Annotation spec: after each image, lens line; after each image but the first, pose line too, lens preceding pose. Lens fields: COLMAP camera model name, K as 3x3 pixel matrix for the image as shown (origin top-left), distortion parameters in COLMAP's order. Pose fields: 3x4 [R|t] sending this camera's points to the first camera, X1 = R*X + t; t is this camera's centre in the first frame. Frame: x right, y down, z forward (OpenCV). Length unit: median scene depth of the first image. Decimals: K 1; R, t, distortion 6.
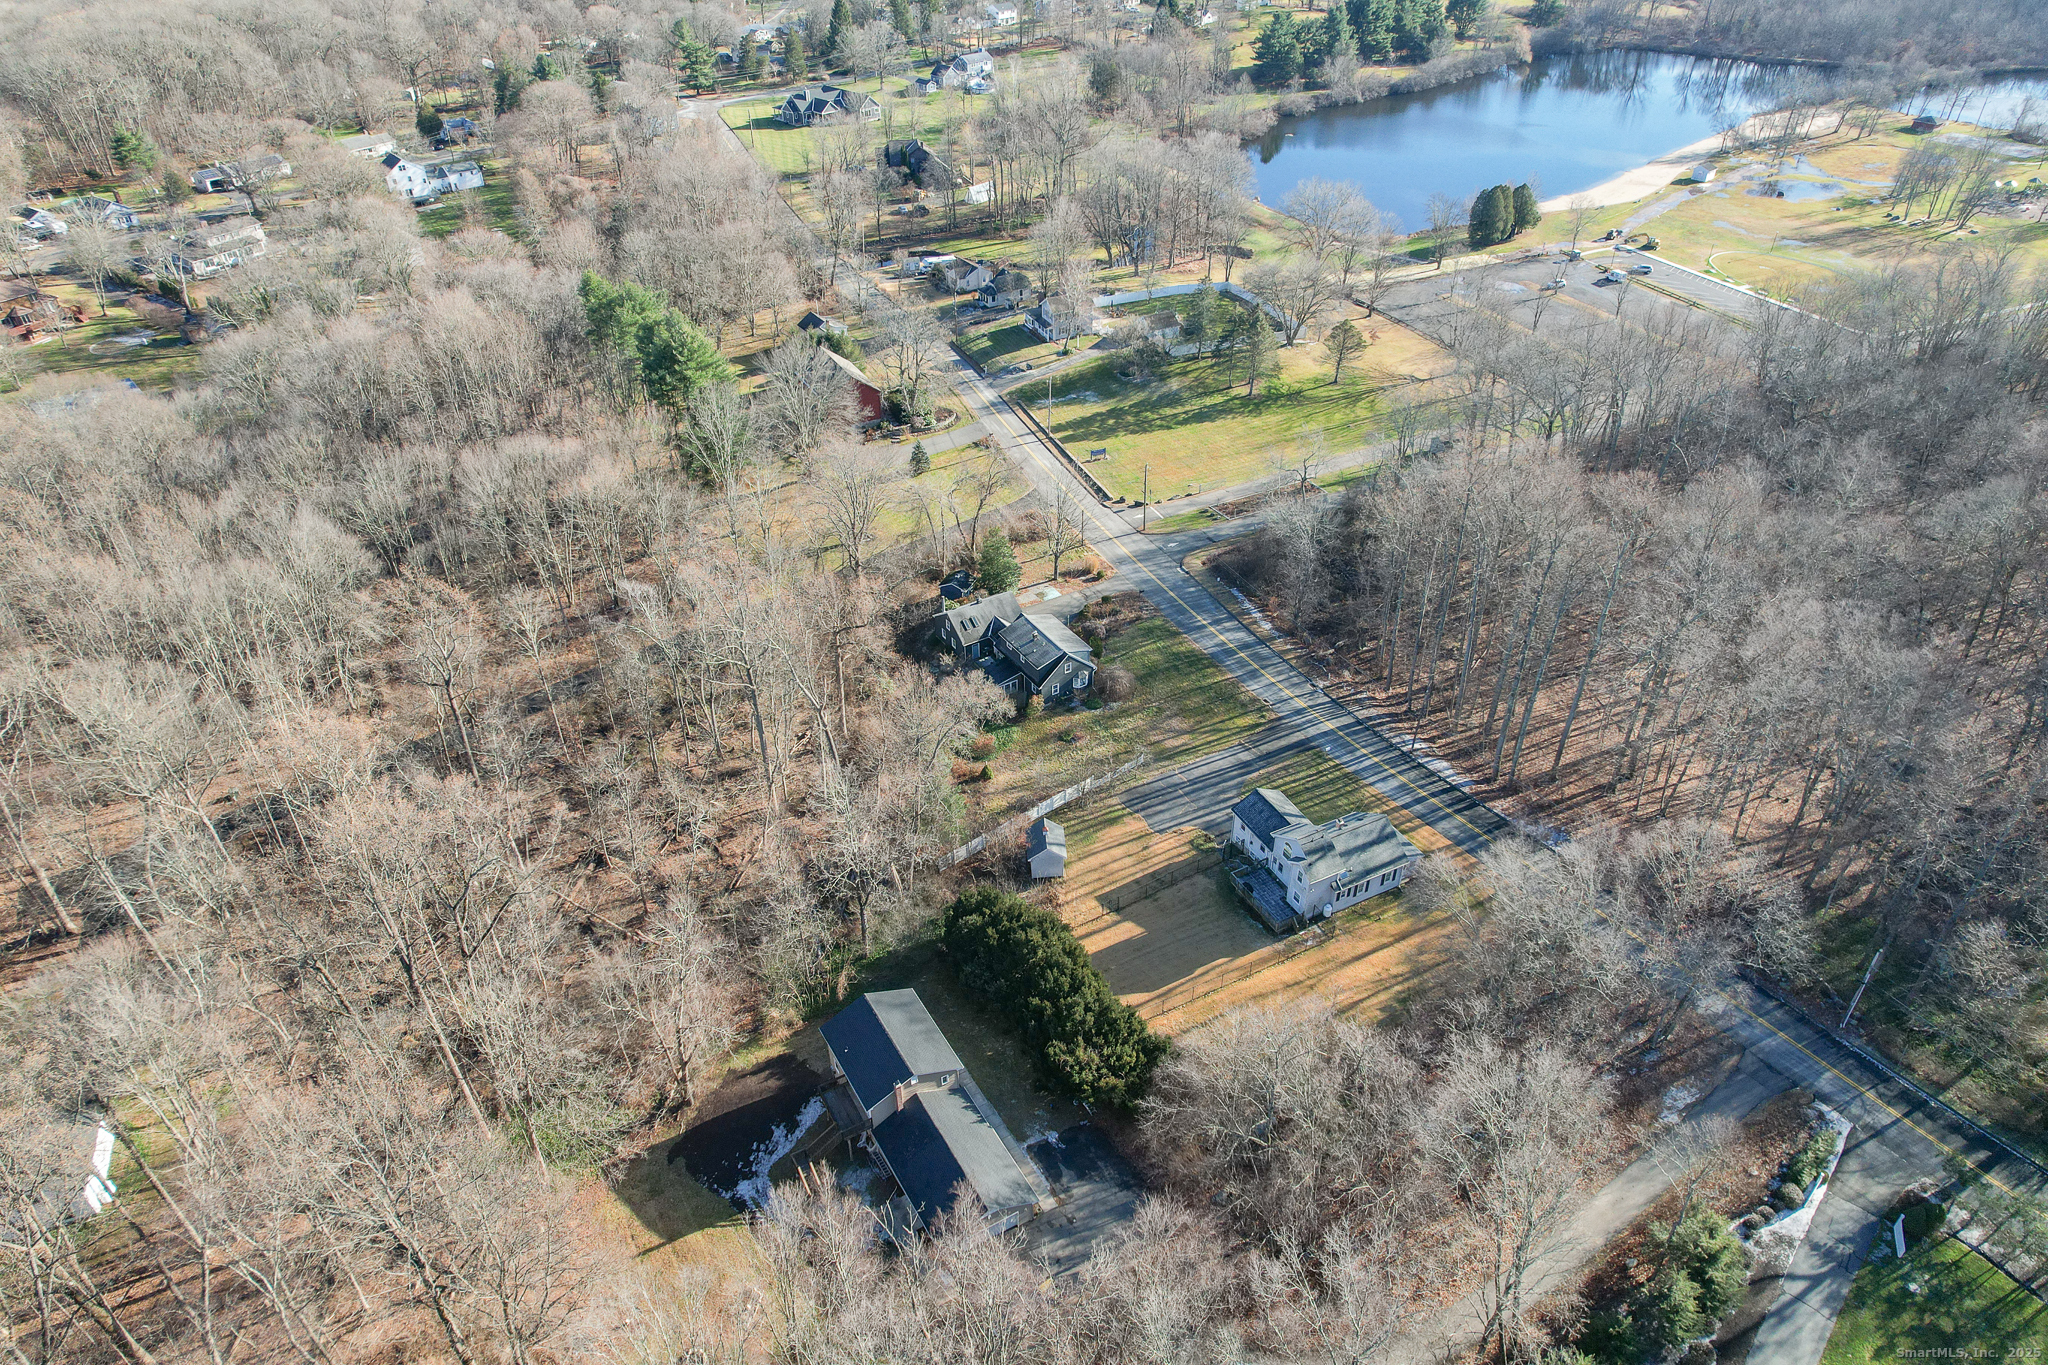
lens RADIAL K [[1308.0, 0, 1030.0], [0, 1308.0, 679.8], [0, 0, 1]] dist [-0.071266, 0.064850]
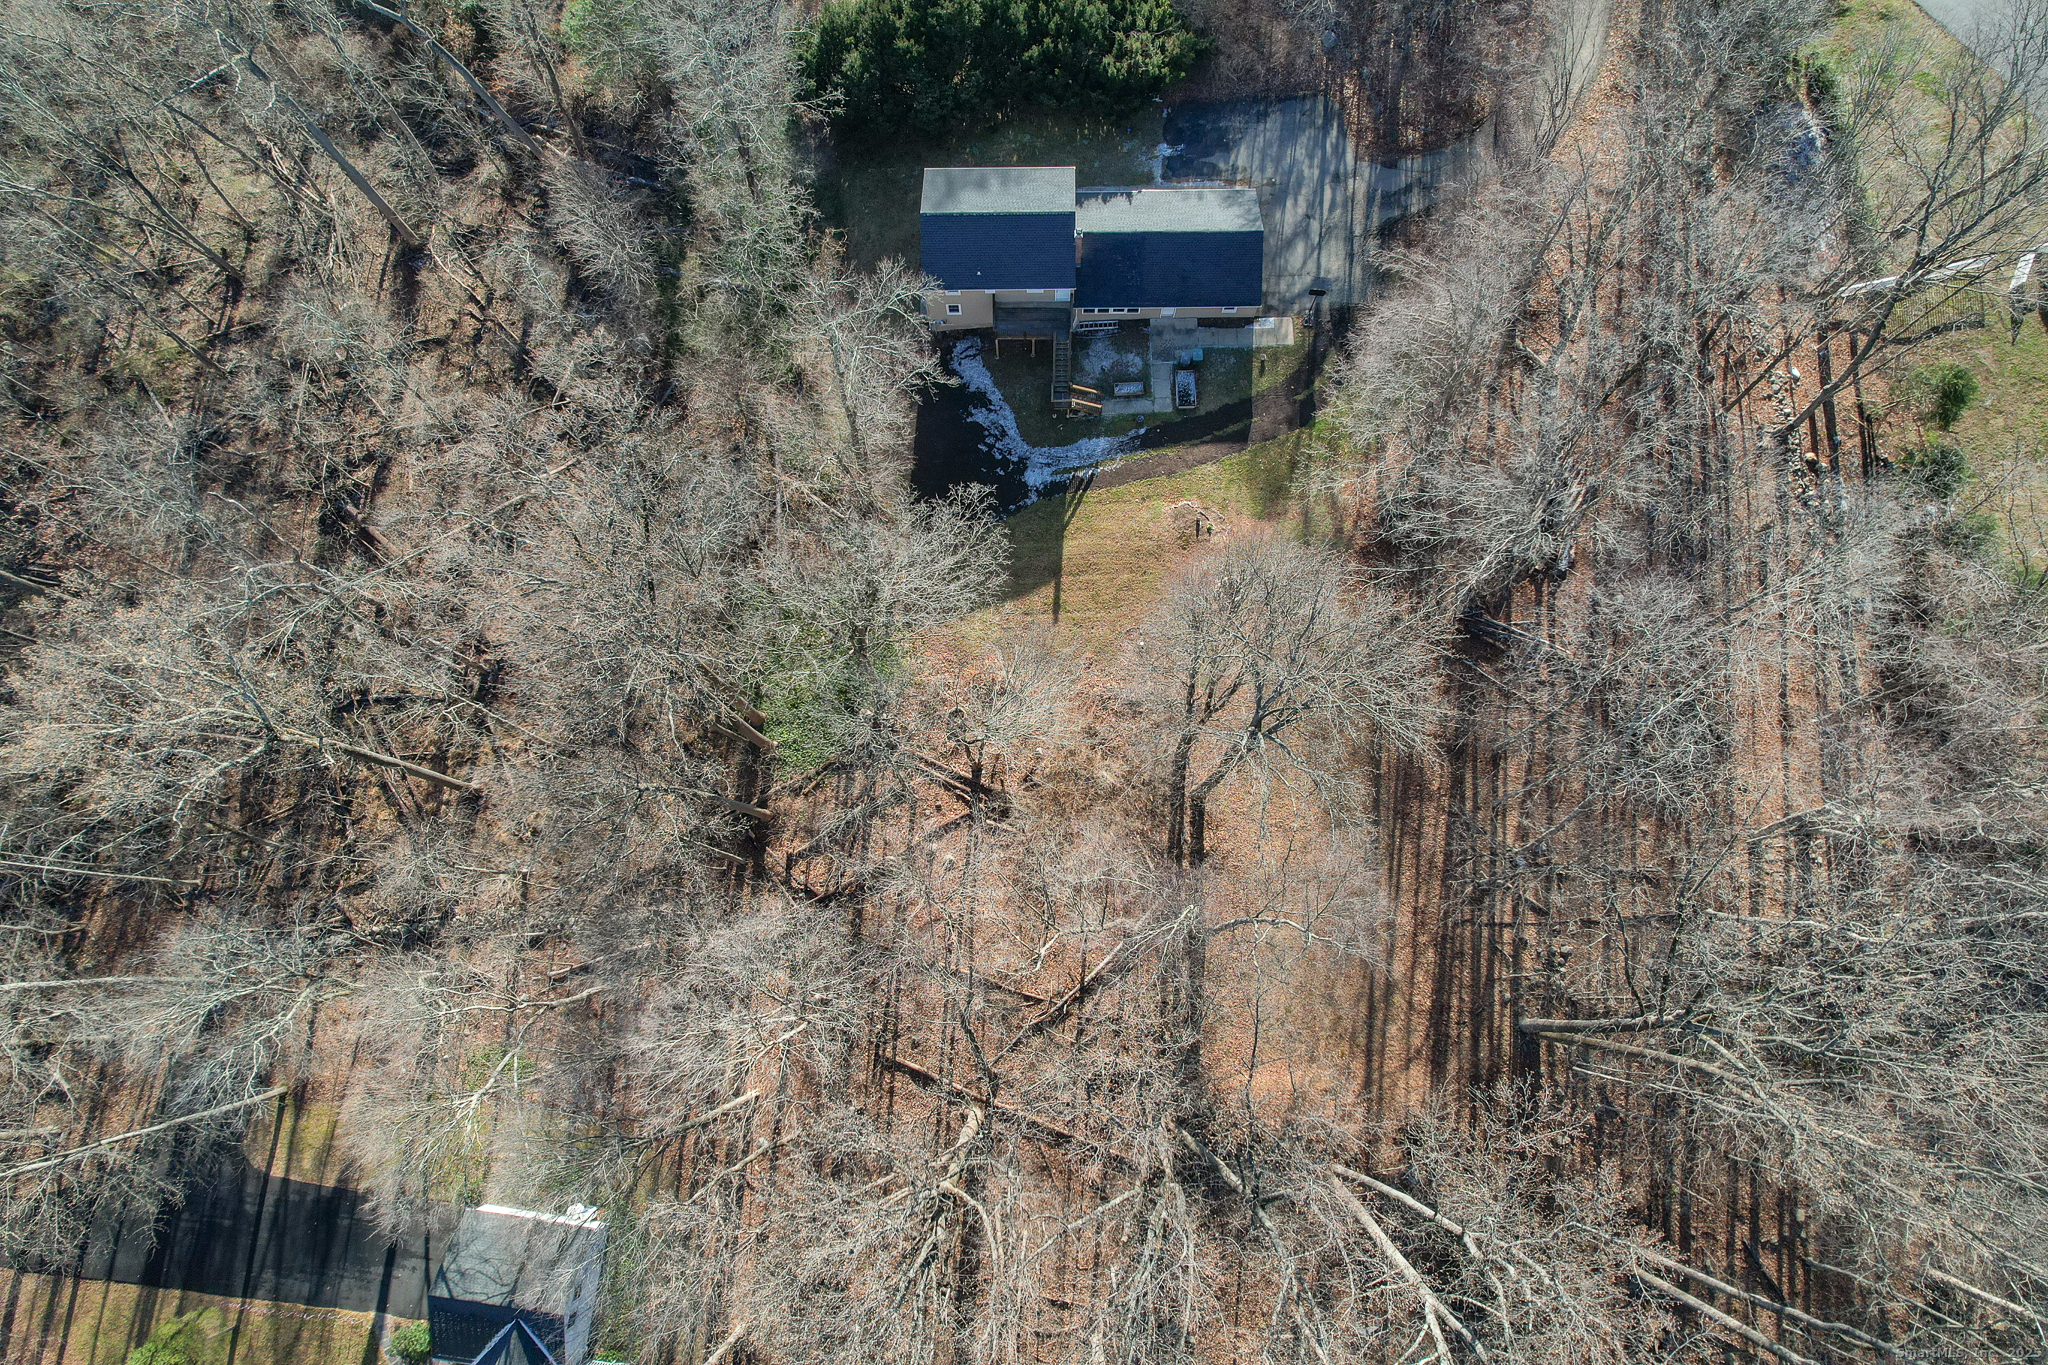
lens RADIAL K [[1308.0, 0, 1030.0], [0, 1308.0, 679.8], [0, 0, 1]] dist [-0.071266, 0.064850]
pose [[0.495313, -0.847081, 0.192664, -0.215667], [0.511468, 0.463627, 0.723499, -0.063025], [-0.702186, -0.259817, 0.662895, 0.188018]]
